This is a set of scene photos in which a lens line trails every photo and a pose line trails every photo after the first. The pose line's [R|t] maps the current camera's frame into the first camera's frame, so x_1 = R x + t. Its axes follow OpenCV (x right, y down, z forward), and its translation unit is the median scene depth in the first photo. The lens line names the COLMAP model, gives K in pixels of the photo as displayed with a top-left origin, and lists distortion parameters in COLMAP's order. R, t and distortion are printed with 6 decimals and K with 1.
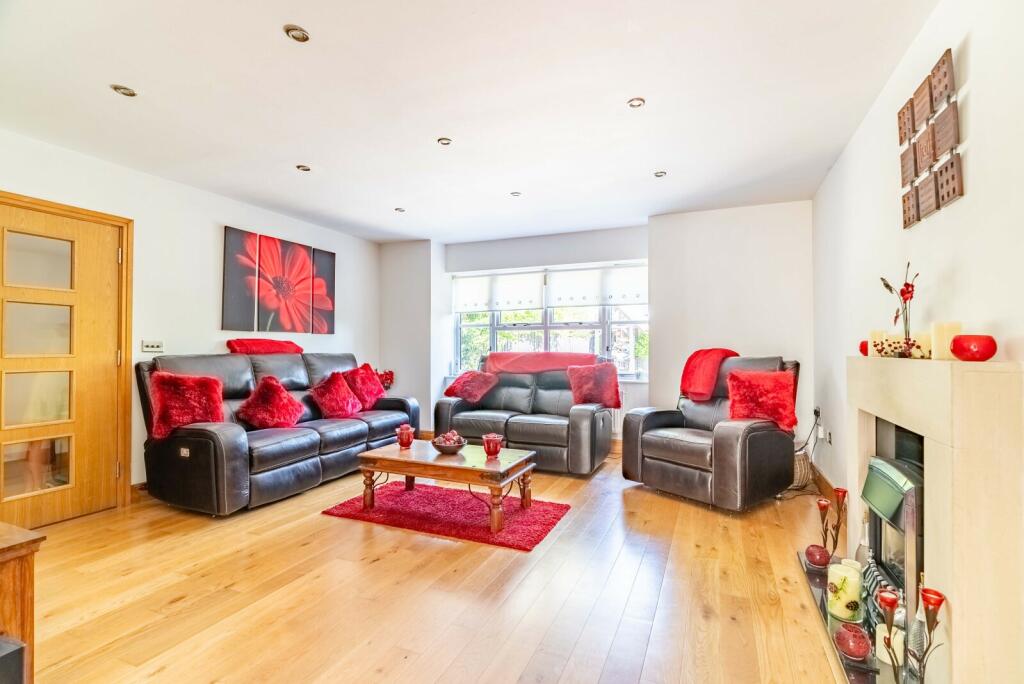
lens RADIAL K [[472.4, 0, 516.8], [0, 472.4, 338.9], [0, 0, 1]] dist [-0.036516, 0.002658]
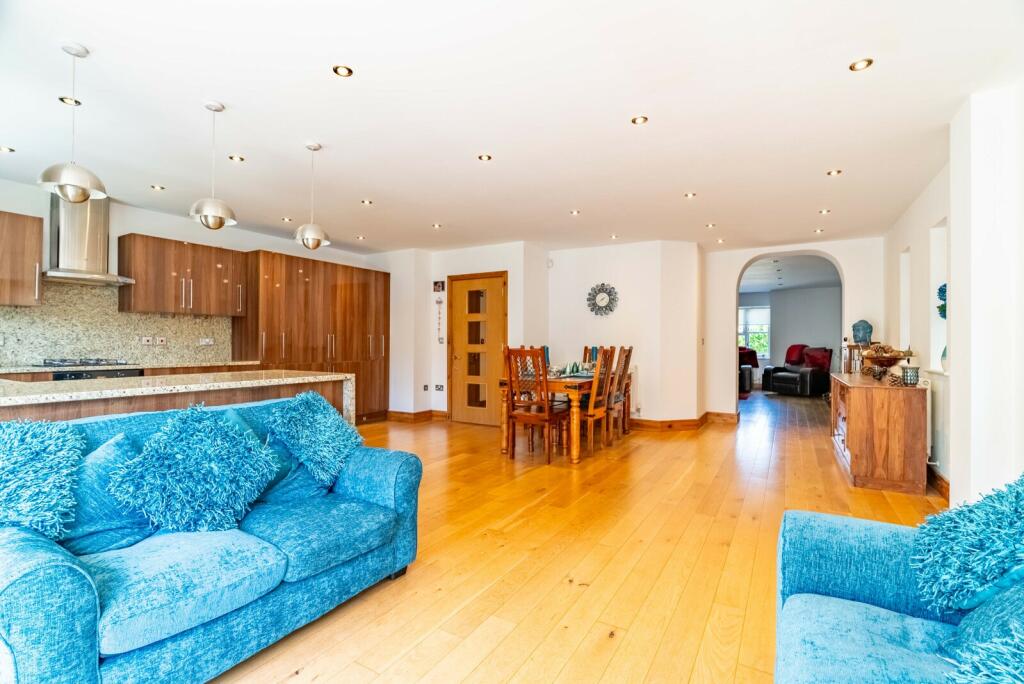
lens RADIAL K [[472.4, 0, 506.3], [0, 472.4, 344.1], [0, 0, 1]] dist [-0.036516, 0.002658]
pose [[0.992688, 0.002526, -0.120683, -1.001487], [-0.000237, 0.999820, 0.018973, -0.034235], [0.120710, -0.018806, 0.992510, -2.011751]]
